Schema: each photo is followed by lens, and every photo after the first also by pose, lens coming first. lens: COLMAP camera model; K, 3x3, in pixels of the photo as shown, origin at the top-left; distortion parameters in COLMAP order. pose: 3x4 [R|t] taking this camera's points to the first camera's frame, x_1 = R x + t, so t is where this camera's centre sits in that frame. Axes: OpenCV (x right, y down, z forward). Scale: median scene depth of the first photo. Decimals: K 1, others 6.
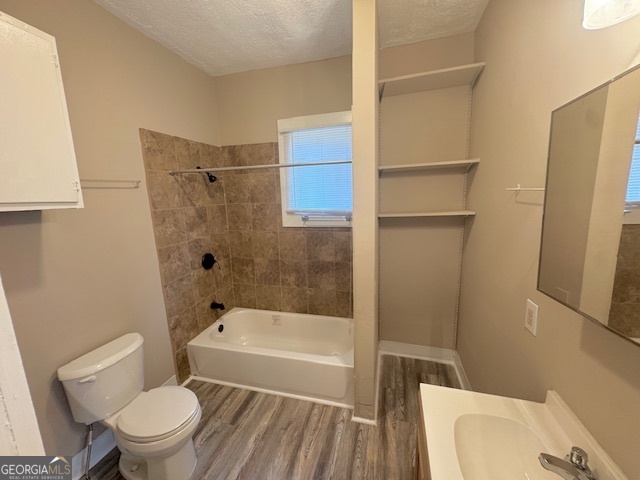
lens RADIAL K [[258.1, 0, 319.2], [0, 258.1, 239.9], [0, 0, 1]] dist [-0.005630, 0.001068]
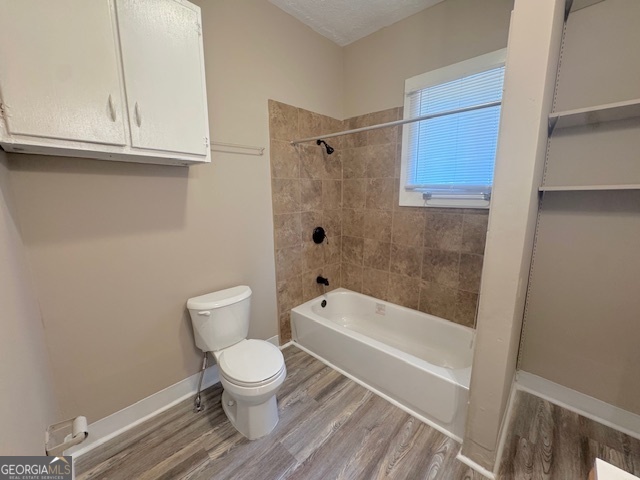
lens RADIAL K [[258.1, 0, 318.6], [0, 258.1, 238.3], [0, 0, 1]] dist [-0.005630, 0.001068]
pose [[0.883880, 0.109428, -0.454733, 0.035970], [-0.103608, 0.993900, 0.037788, 0.070909], [0.456094, 0.013714, 0.889826, 0.125898]]
